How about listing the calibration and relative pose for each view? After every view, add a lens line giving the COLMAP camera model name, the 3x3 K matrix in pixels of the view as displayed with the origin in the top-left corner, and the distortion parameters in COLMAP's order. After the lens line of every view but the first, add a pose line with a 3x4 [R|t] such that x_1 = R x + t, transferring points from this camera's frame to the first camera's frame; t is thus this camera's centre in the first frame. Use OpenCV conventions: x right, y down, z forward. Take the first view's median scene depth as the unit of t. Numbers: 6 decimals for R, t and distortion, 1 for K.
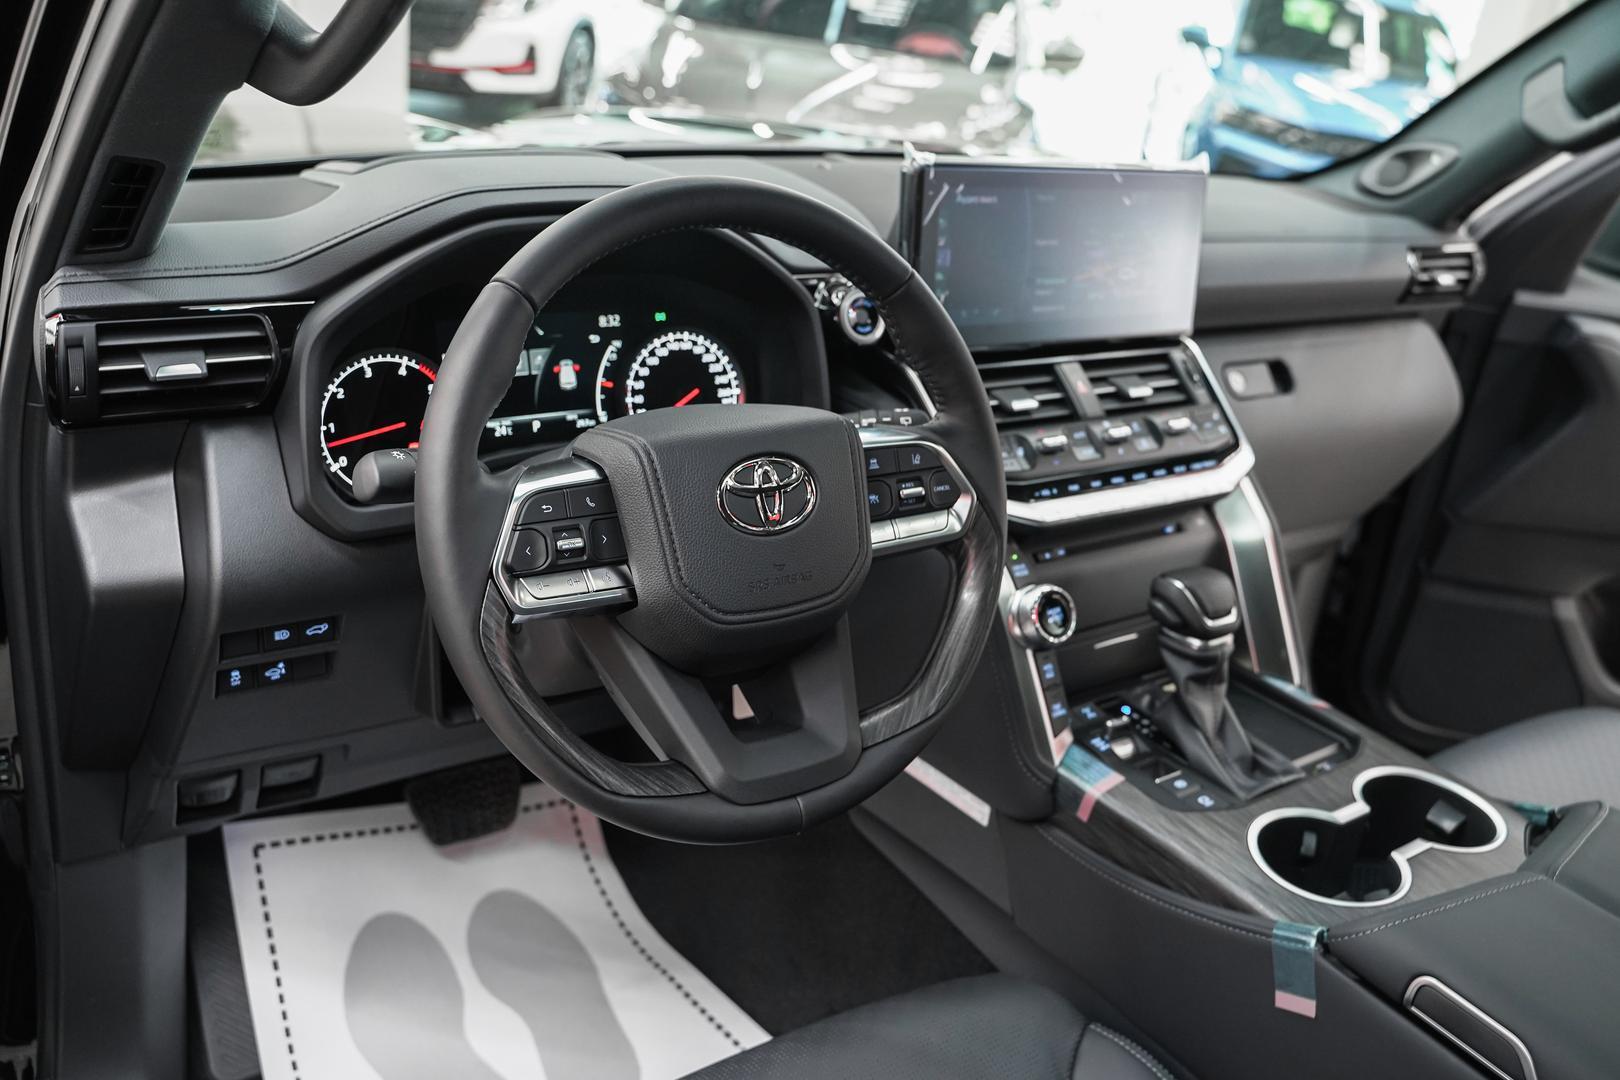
lens RADIAL K [[1319.3, 0, 810.0], [0, 1319.3, 540.0], [0, 0, 1]] dist [-0.123848, 0.106840]
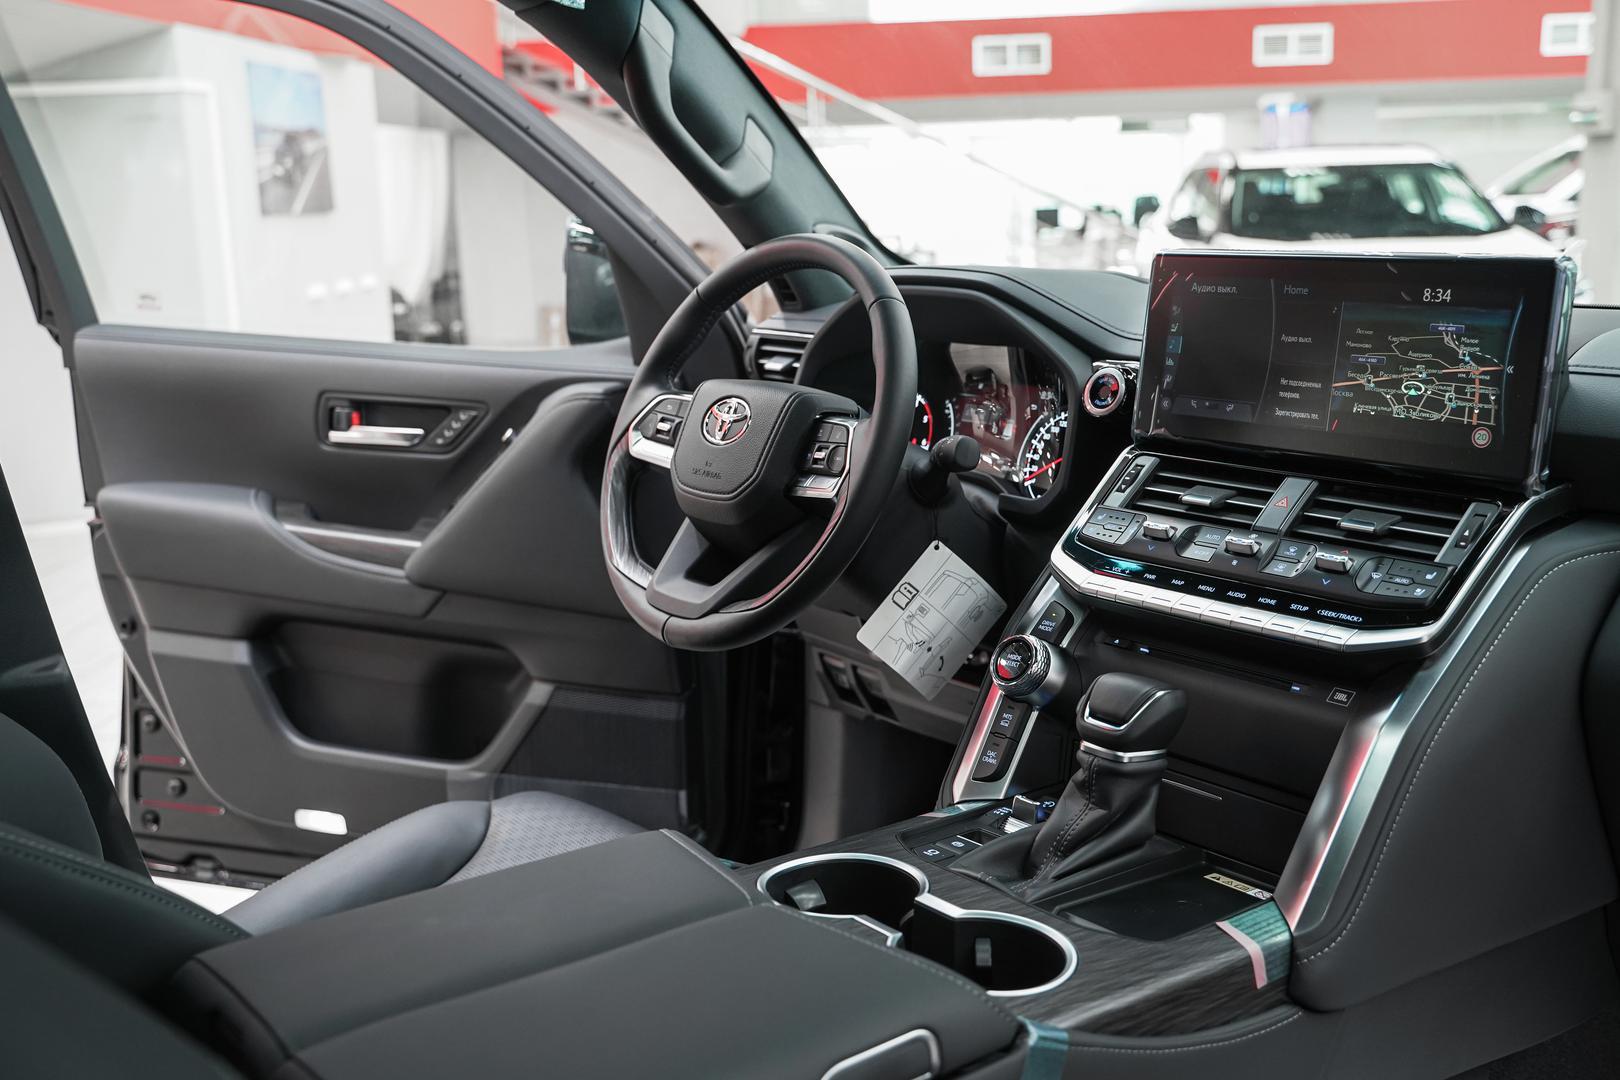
lens RADIAL K [[1614.6, 0, 800.6], [0, 1614.6, 526.7], [0, 0, 1]] dist [-0.042482, 0.045353]
pose [[0.088614, 0.081596, -0.992718, 1.342963], [-0.391836, 0.919140, 0.040571, -0.022405], [0.915758, 0.385387, 0.113421, 0.653548]]
